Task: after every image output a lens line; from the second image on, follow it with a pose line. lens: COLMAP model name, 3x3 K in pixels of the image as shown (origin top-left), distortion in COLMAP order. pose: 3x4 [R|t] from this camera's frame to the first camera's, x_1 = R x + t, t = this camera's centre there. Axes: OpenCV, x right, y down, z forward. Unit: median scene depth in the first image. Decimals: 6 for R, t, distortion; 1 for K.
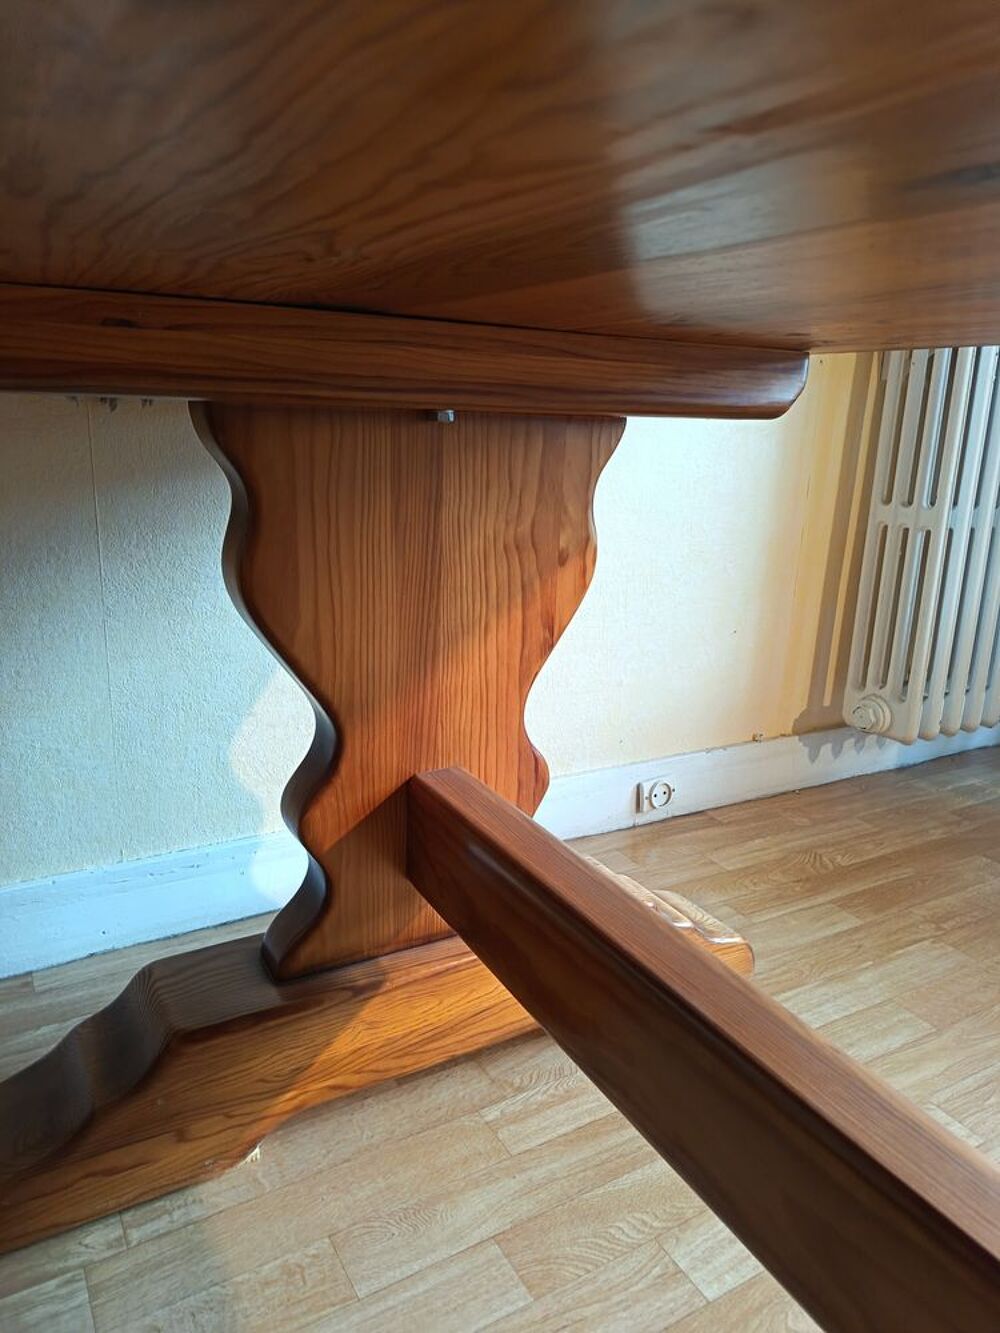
lens RADIAL K [[927.5, 0, 500.0], [0, 927.5, 666.5], [0, 0, 1]] dist [0.087263, -0.127225]
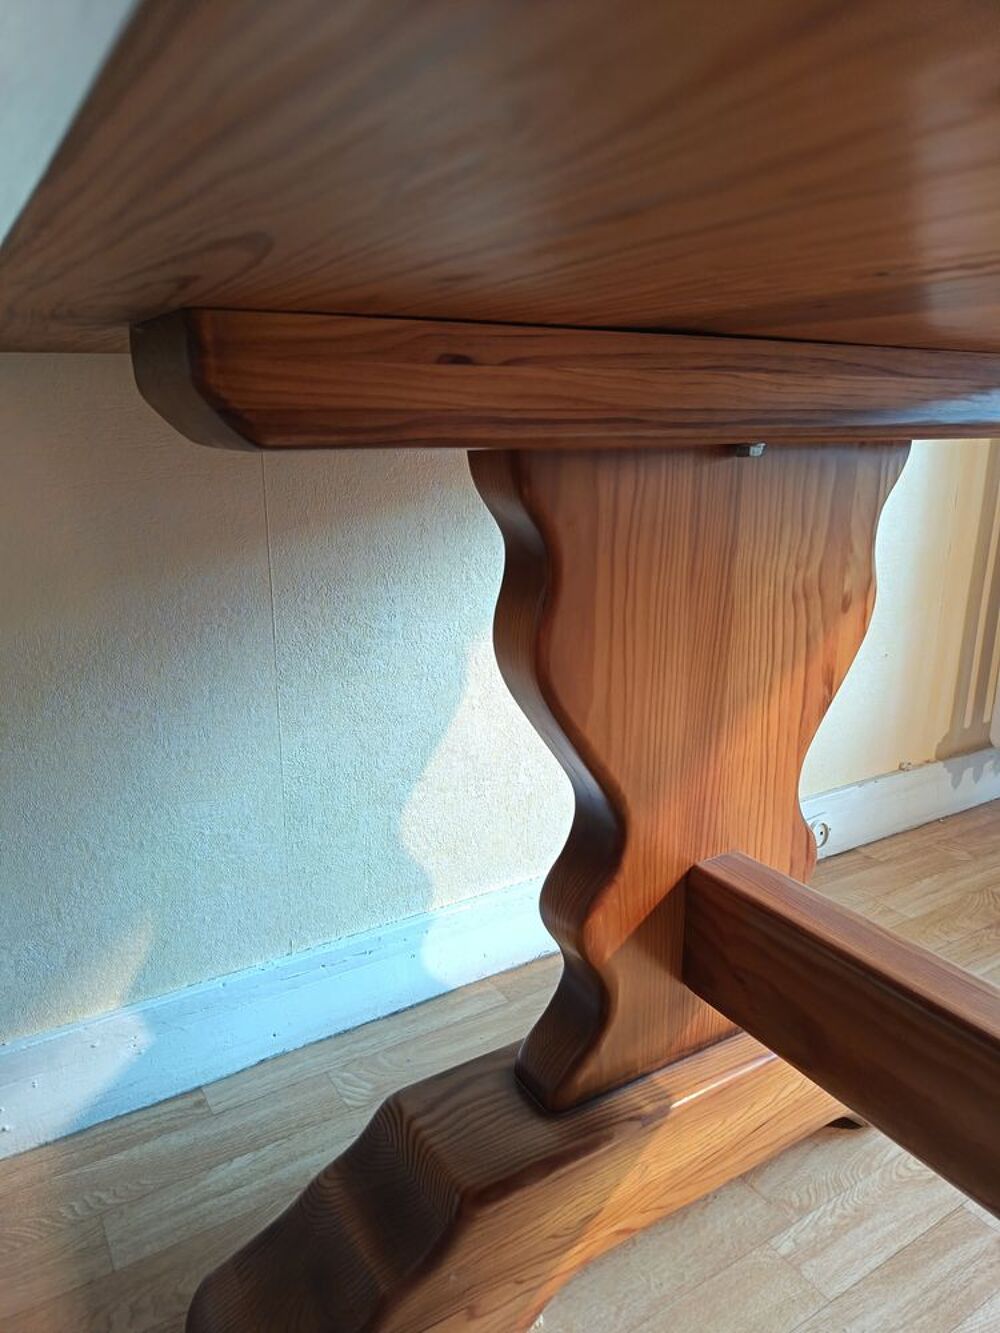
lens RADIAL K [[934.1, 0, 500.0], [0, 934.1, 666.5], [0, 0, 1]] dist [0.022529, -0.009897]
pose [[0.998782, -0.038999, 0.030213, -0.281580], [0.039080, 0.999234, -0.002091, -0.068857], [-0.030108, 0.003269, 0.999541, 0.136713]]
